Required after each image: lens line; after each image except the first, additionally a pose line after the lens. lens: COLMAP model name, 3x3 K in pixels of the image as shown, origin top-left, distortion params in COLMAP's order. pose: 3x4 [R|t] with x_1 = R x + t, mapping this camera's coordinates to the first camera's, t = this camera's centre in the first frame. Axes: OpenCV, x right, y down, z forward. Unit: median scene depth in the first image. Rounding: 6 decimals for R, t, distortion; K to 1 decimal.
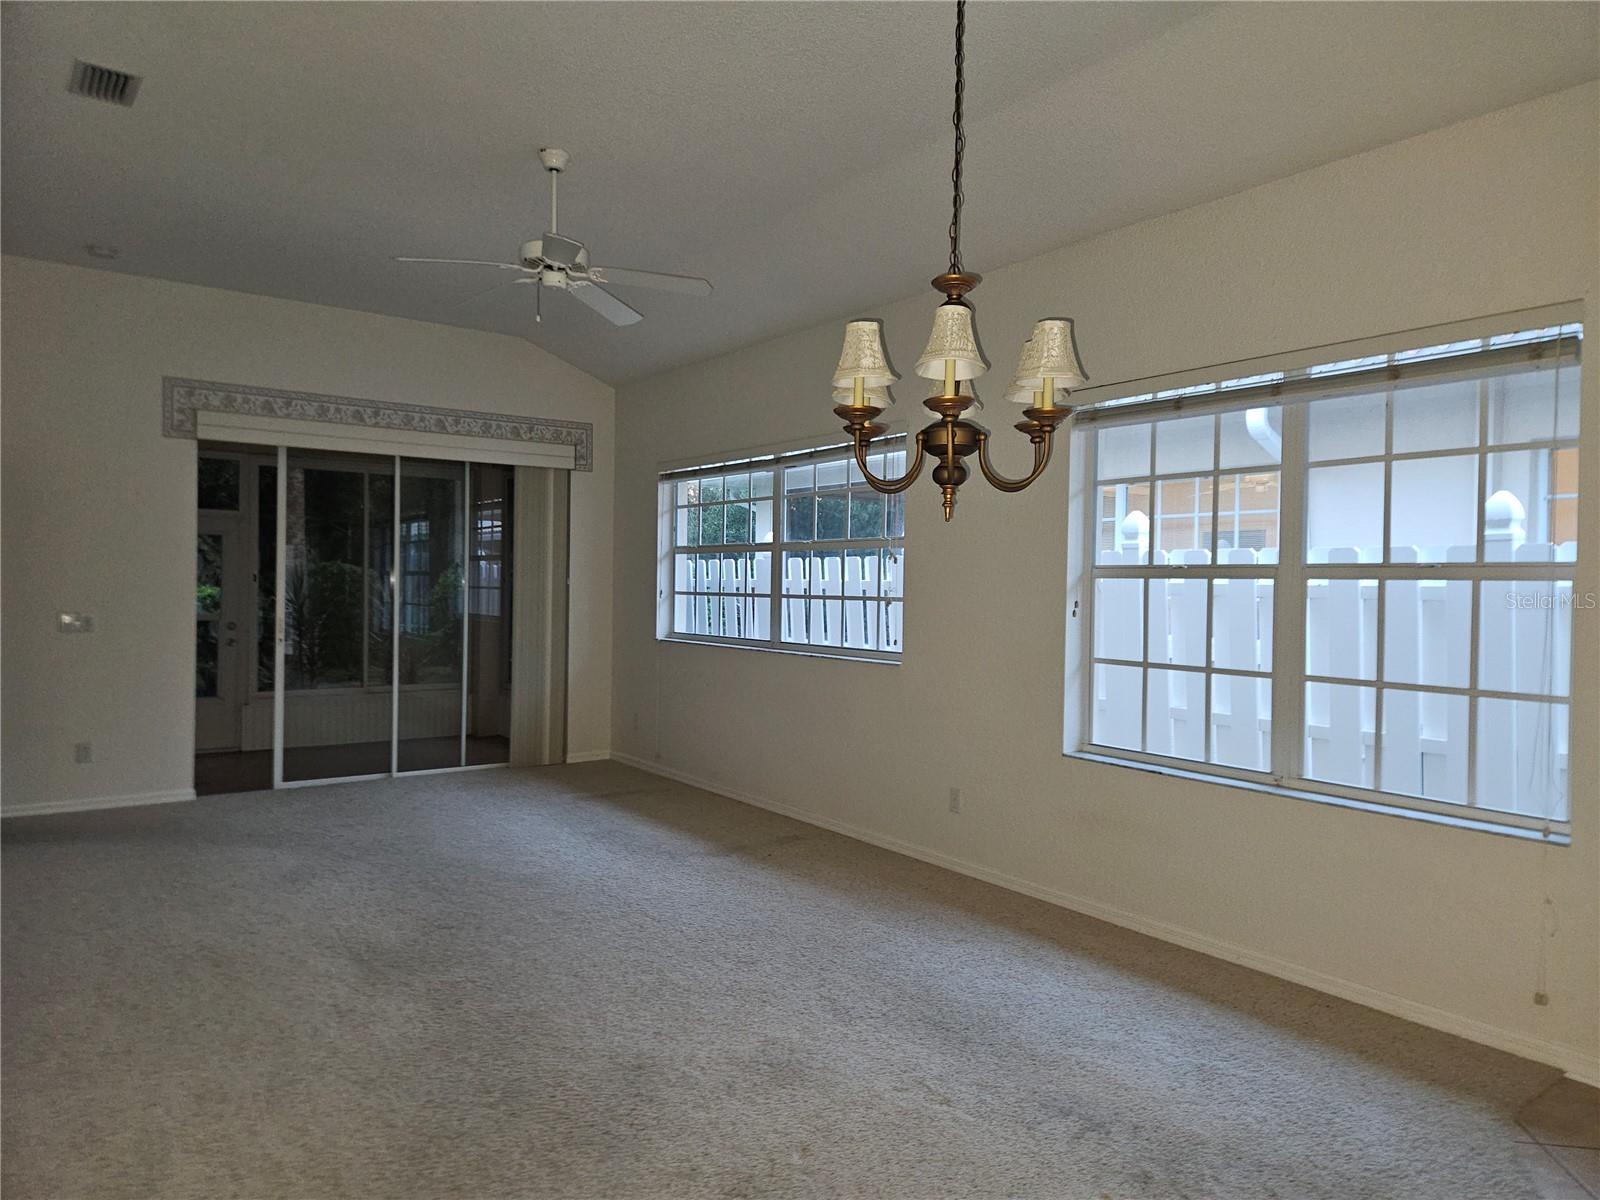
lens RADIAL K [[1057.7, 0, 810.9], [0, 1057.7, 604.5], [0, 0, 1]] dist [0.058406, -0.050016]
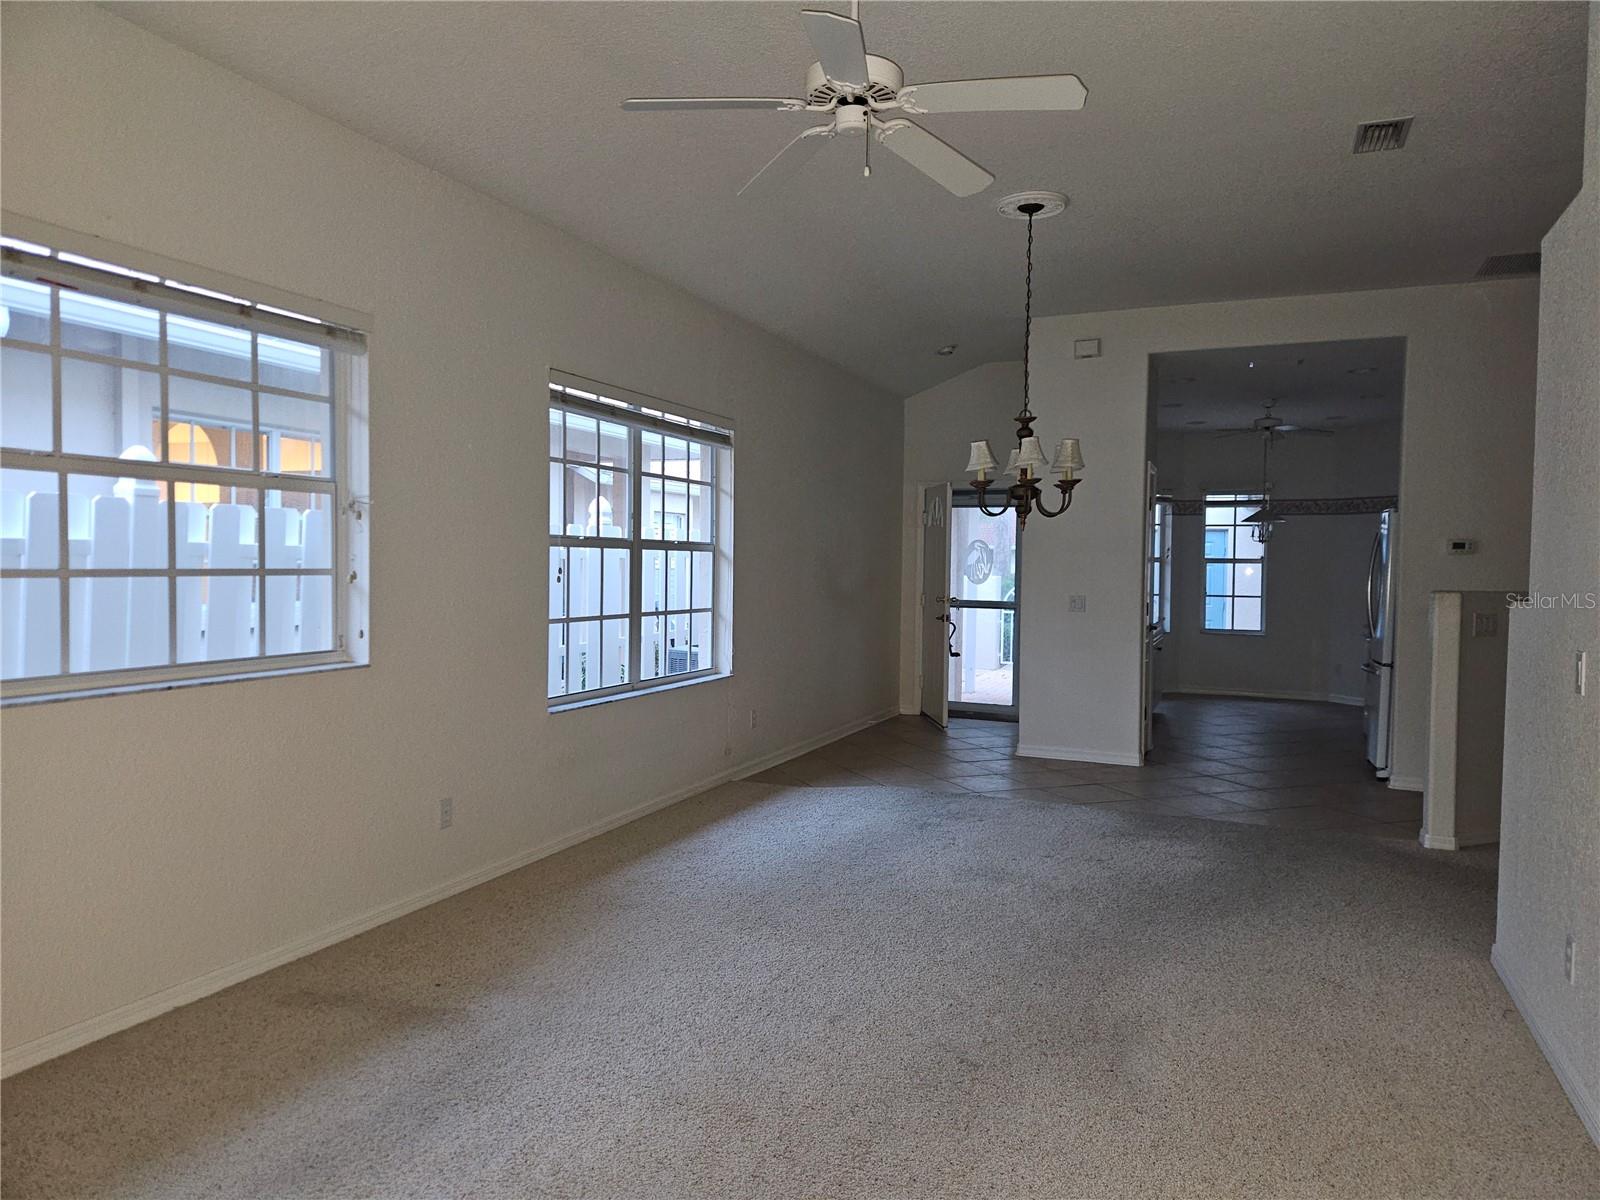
lens RADIAL K [[1057.7, 0, 792.8], [0, 1057.7, 598.5], [0, 0, 1]] dist [0.058406, -0.050016]
pose [[-0.497460, -0.048970, 0.866104, -0.792212], [-0.000835, 0.998432, 0.055972, -0.031849], [-0.867487, 0.027121, -0.496720, 1.313216]]
